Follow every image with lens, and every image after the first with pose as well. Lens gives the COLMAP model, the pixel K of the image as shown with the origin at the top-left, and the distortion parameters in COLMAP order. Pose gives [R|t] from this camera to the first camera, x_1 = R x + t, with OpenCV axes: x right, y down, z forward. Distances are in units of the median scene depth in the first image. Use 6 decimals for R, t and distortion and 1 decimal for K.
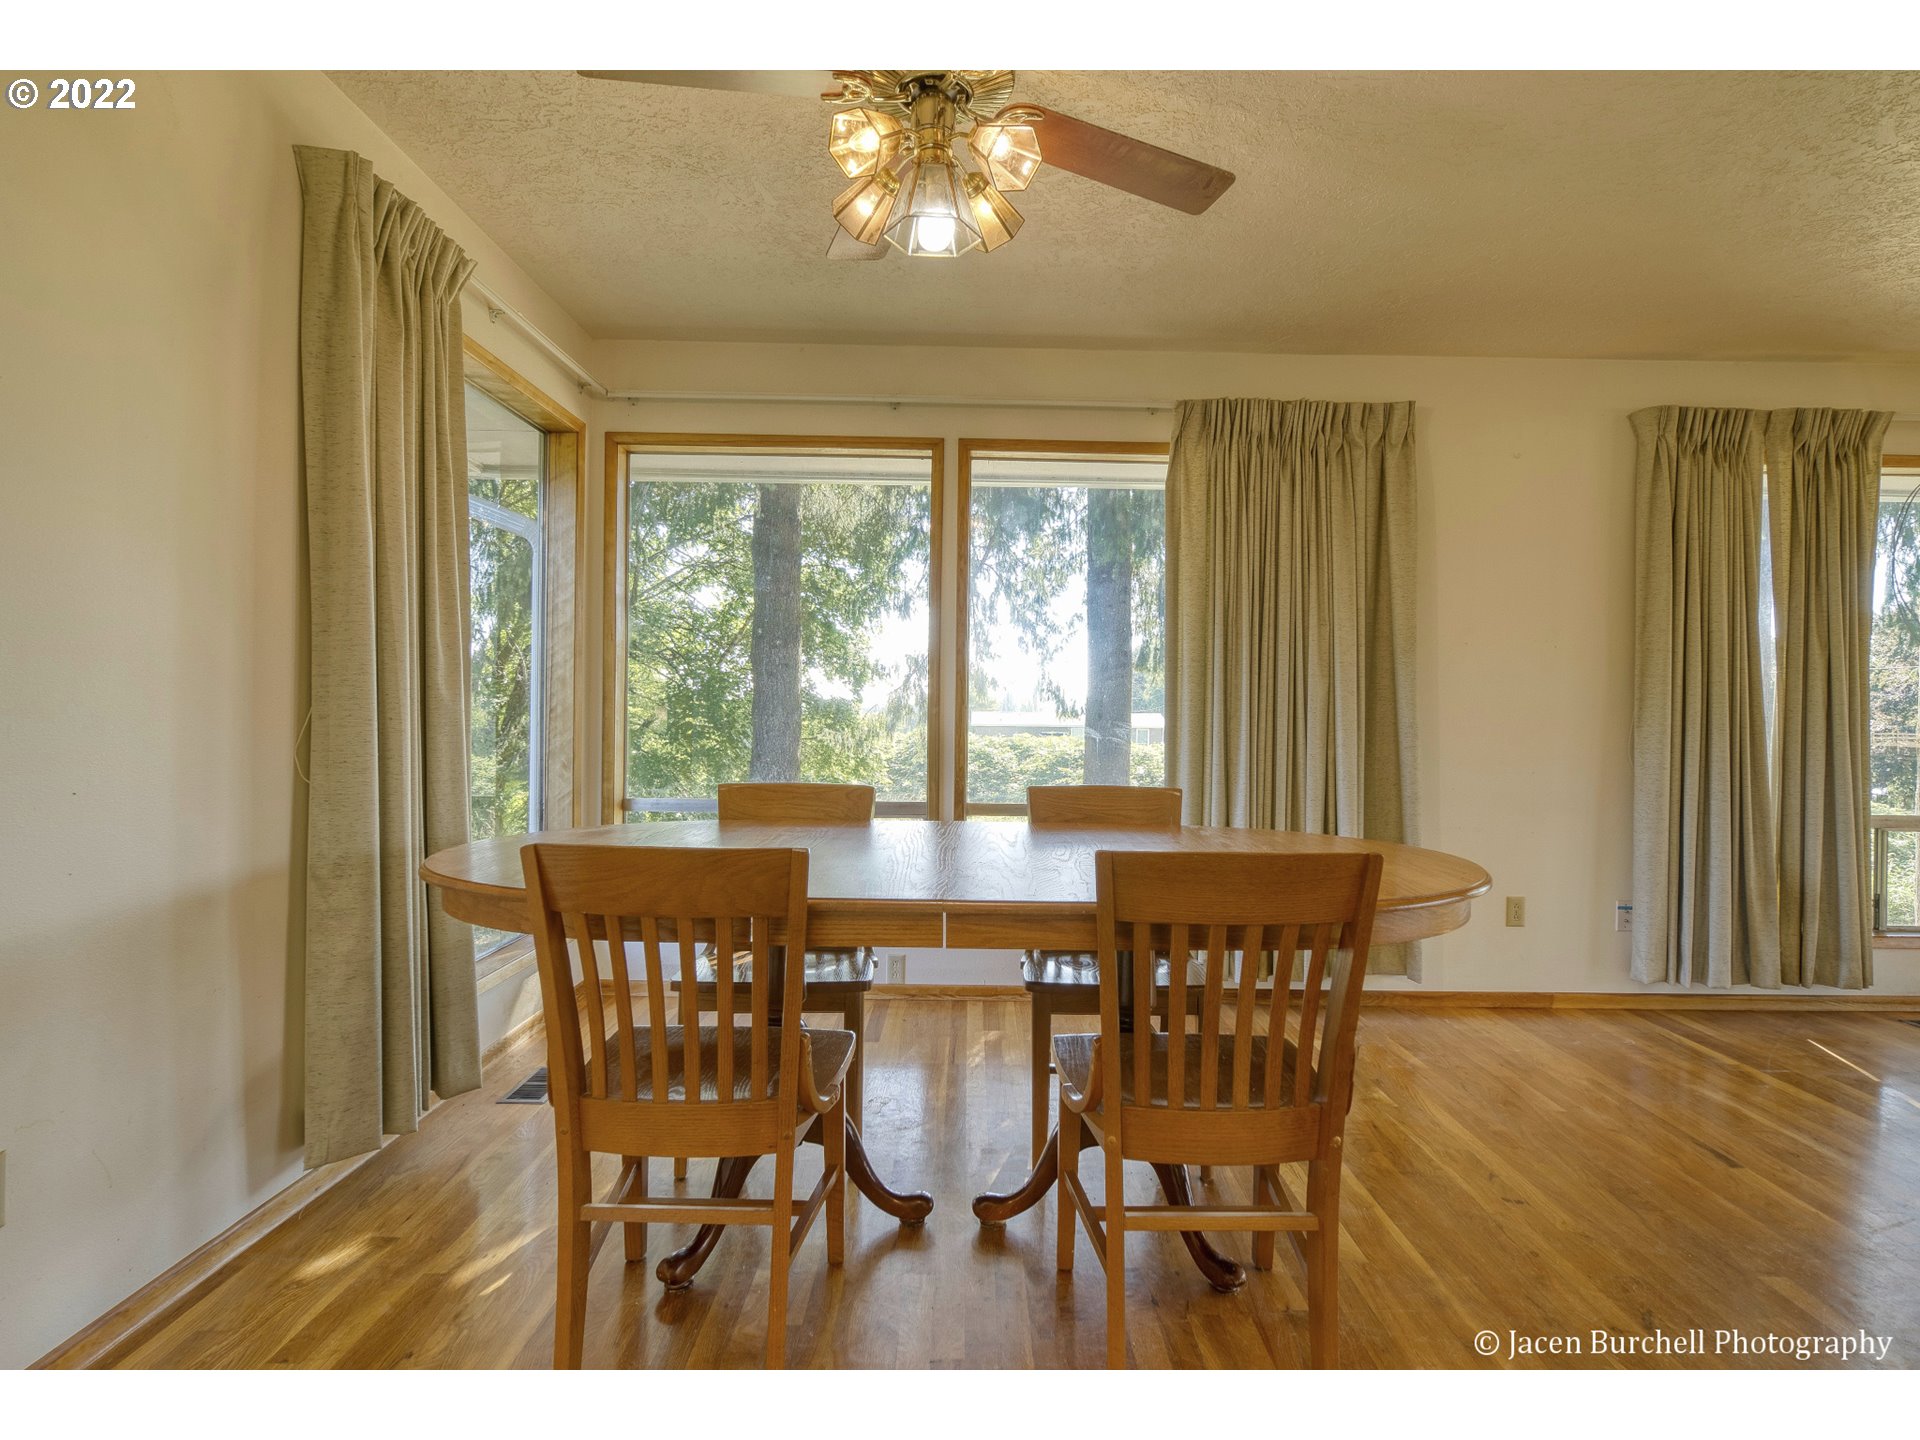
lens RADIAL K [[1031.2, 0, 966.8], [0, 1031.2, 723.0], [0, 0, 1]] dist [-0.005836, -0.000560]
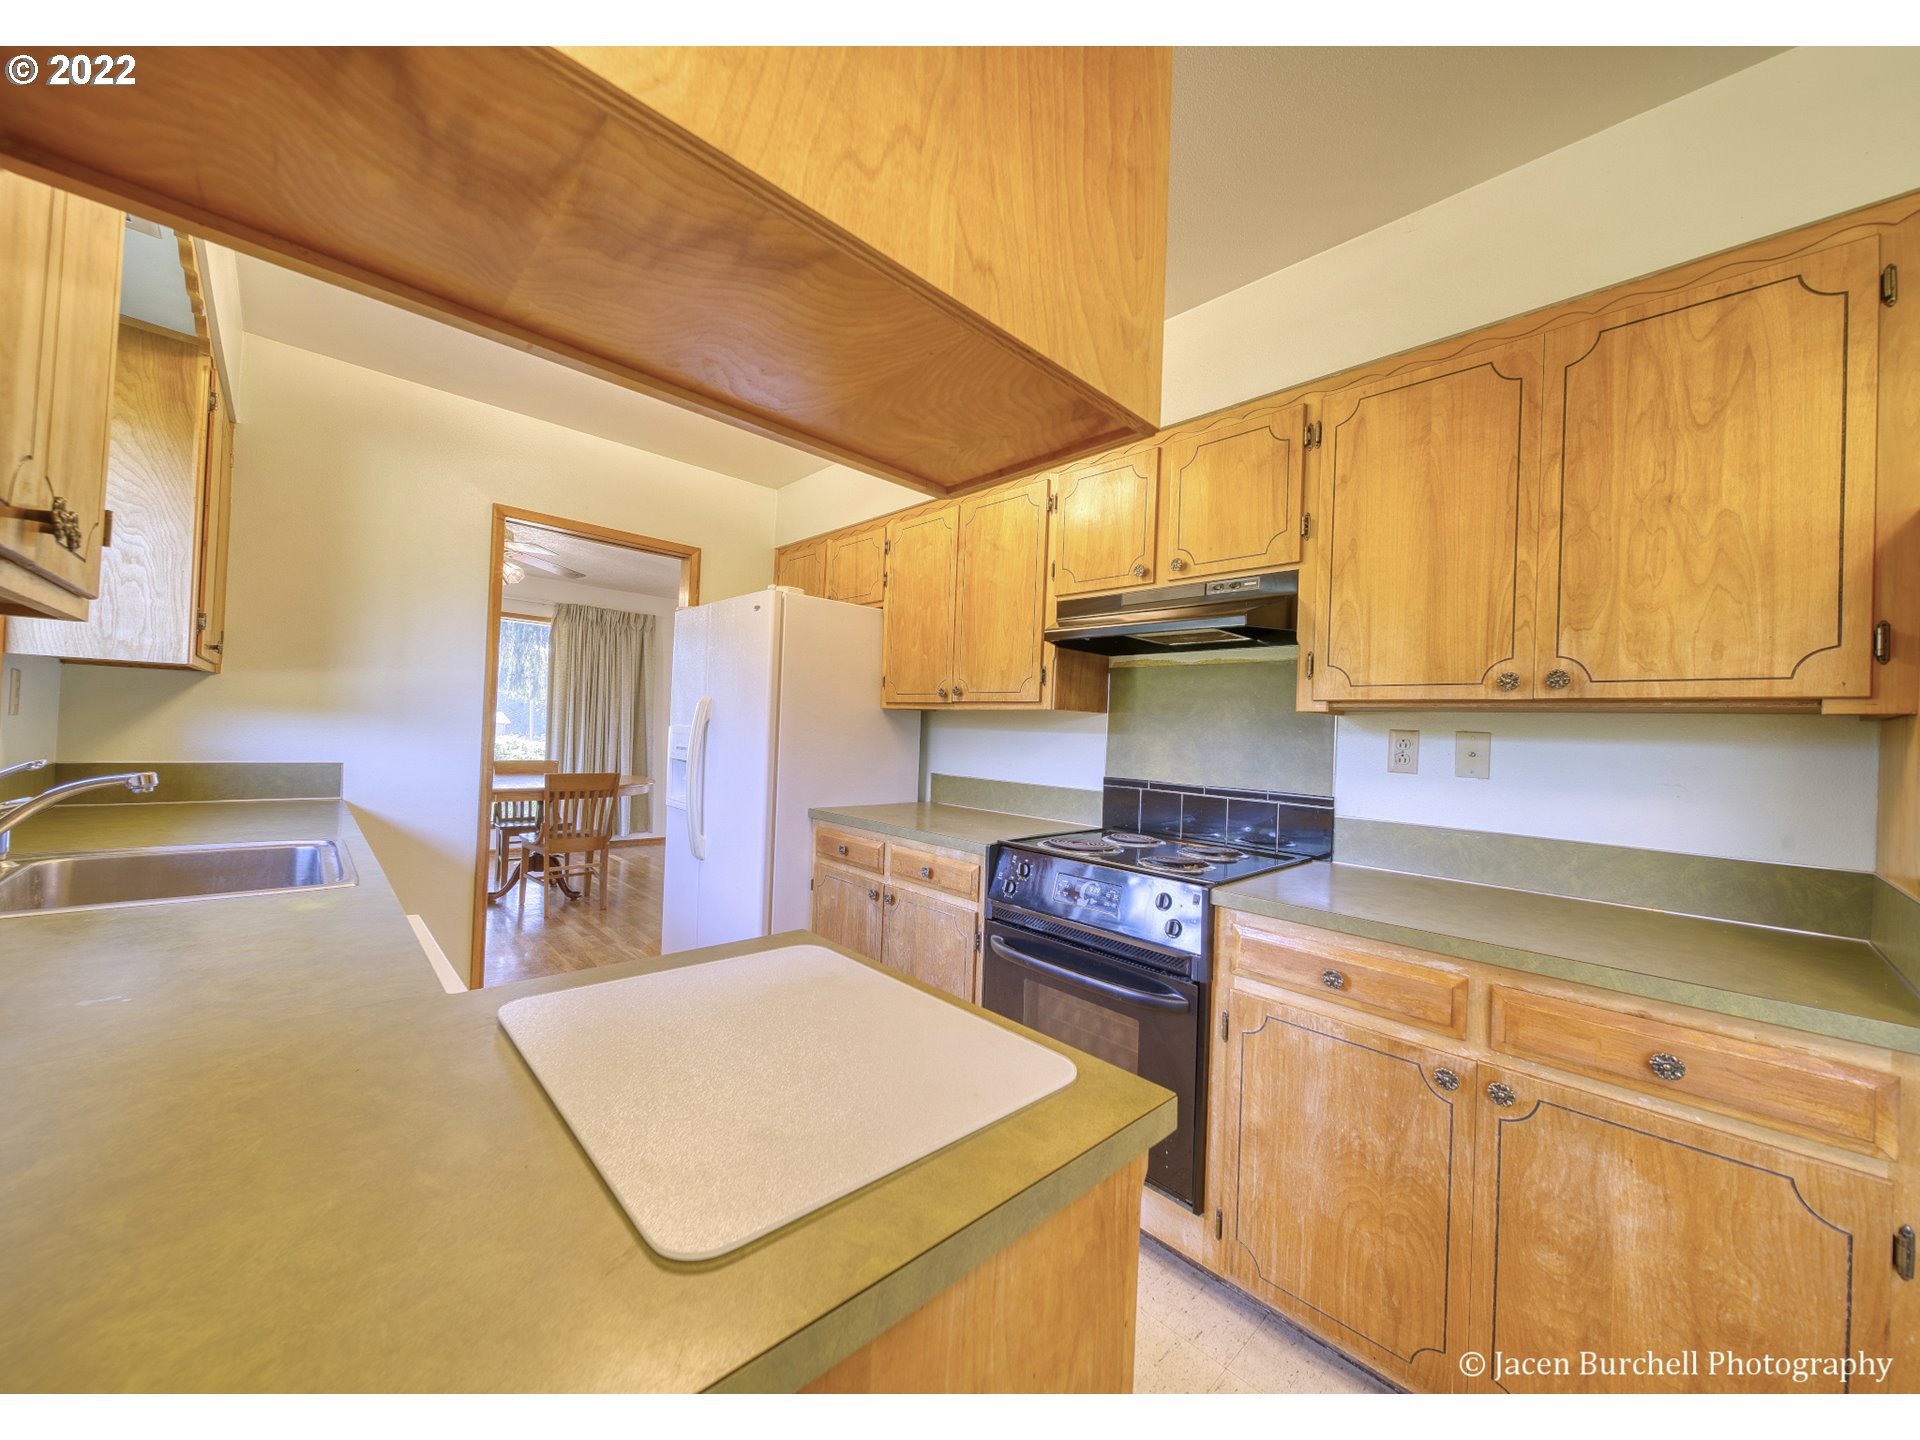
lens RADIAL K [[696.7, 0, 945.6], [0, 696.7, 720.4], [0, 0, 1]] dist [-0.001058, -0.000640]
pose [[0.728803, 0.025233, 0.684259, -0.244133], [-0.022129, 0.999667, -0.013294, -0.033251], [-0.684366, -0.005453, 0.729118, -0.830313]]
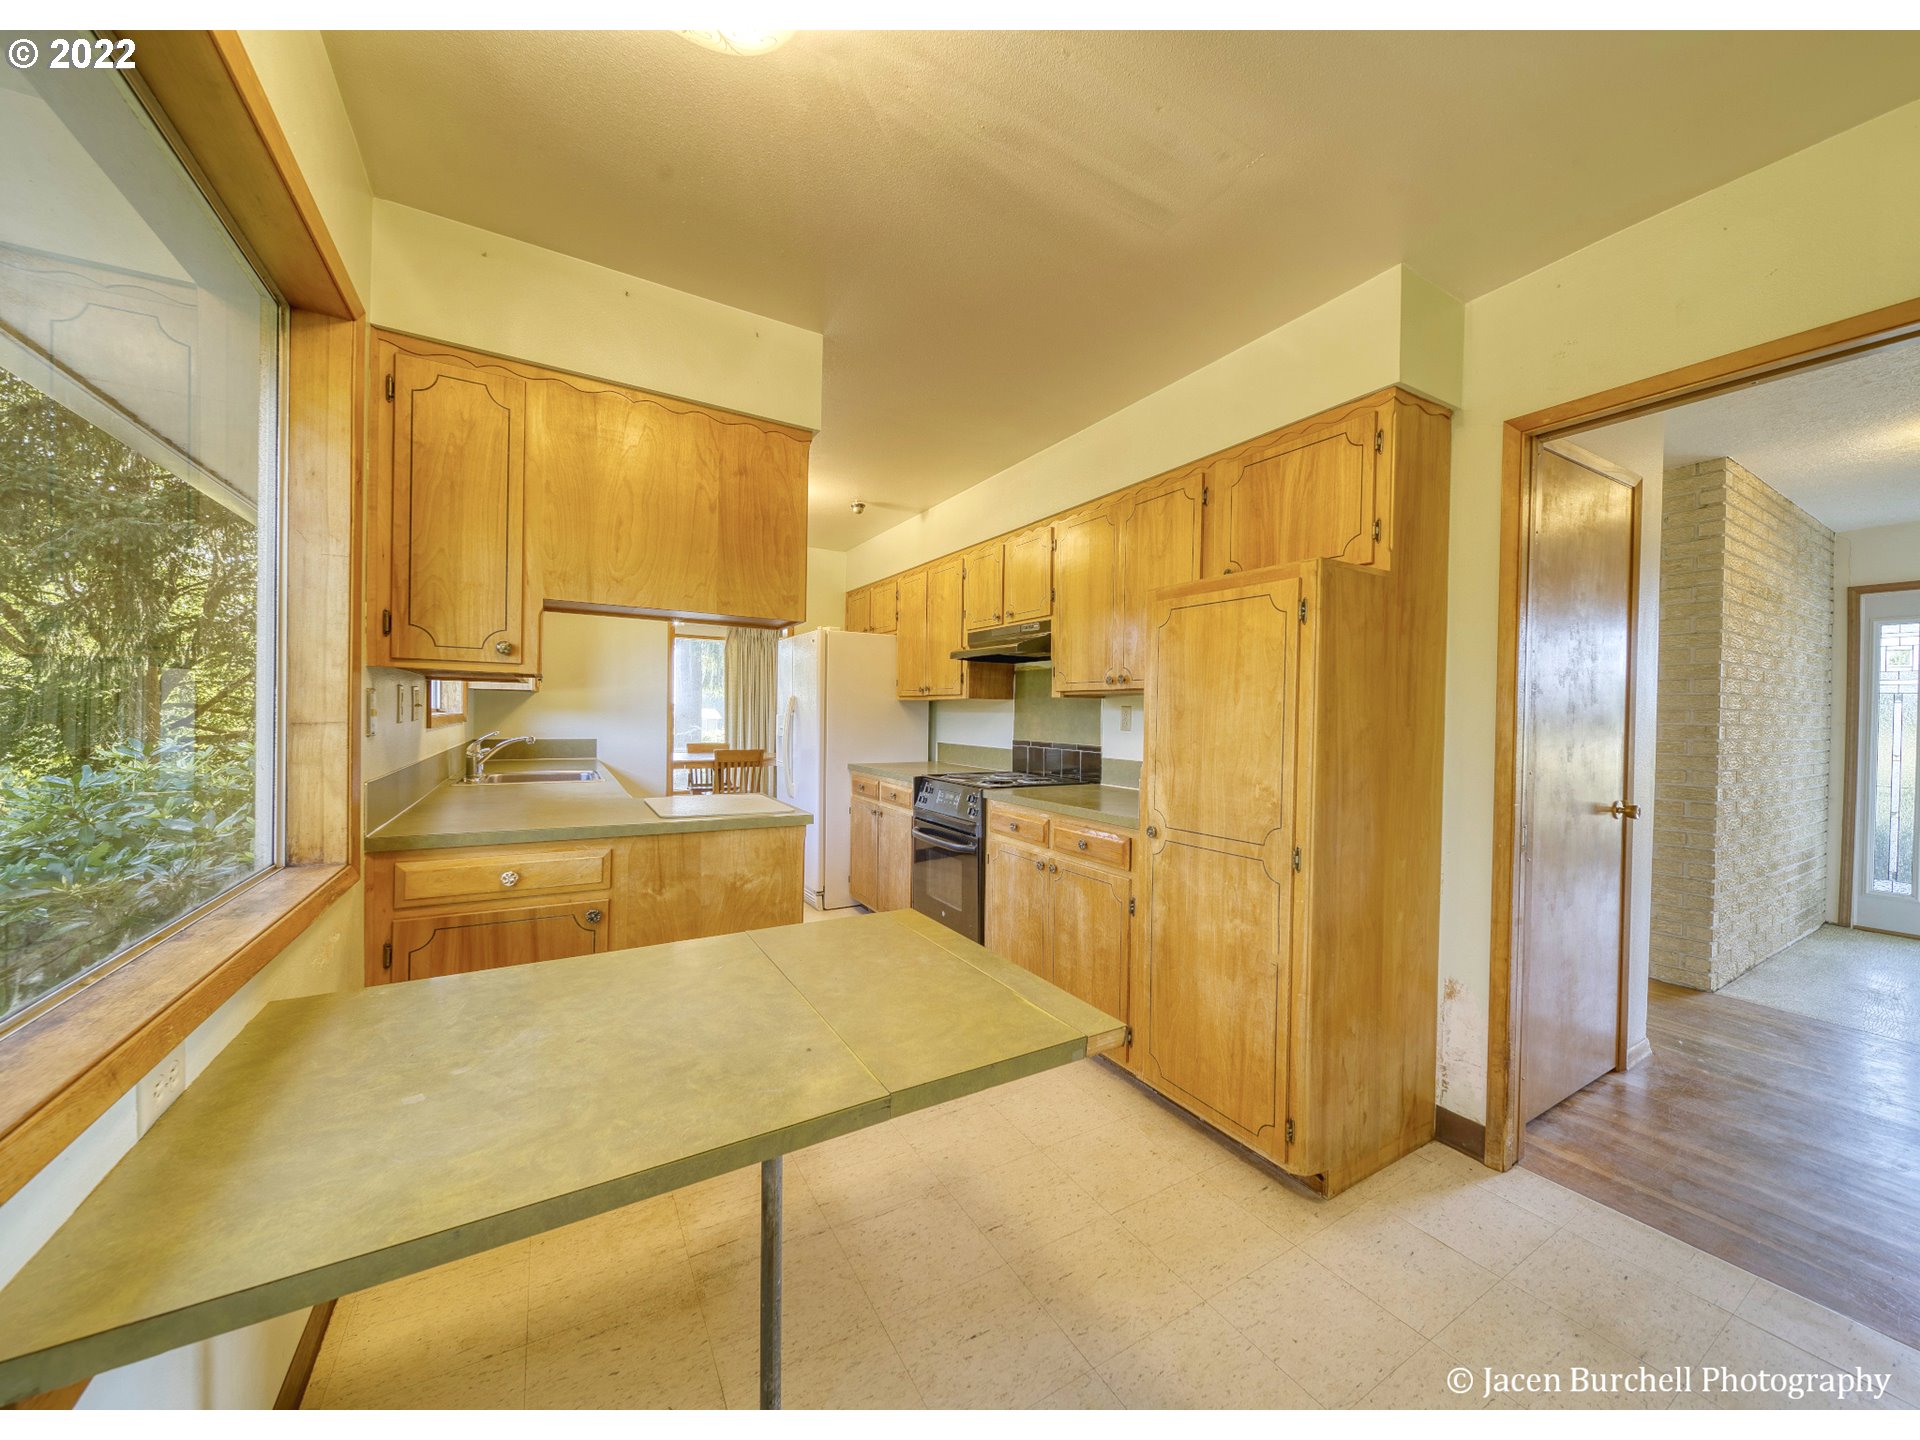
lens RADIAL K [[696.7, 0, 979.8], [0, 696.7, 722.0], [0, 0, 1]] dist [-0.001058, -0.000640]
pose [[0.852804, -0.008991, 0.522154, -0.268770], [0.003371, 0.999926, 0.011711, -0.031250], [-0.522220, -0.008227, 0.852771, -1.293620]]
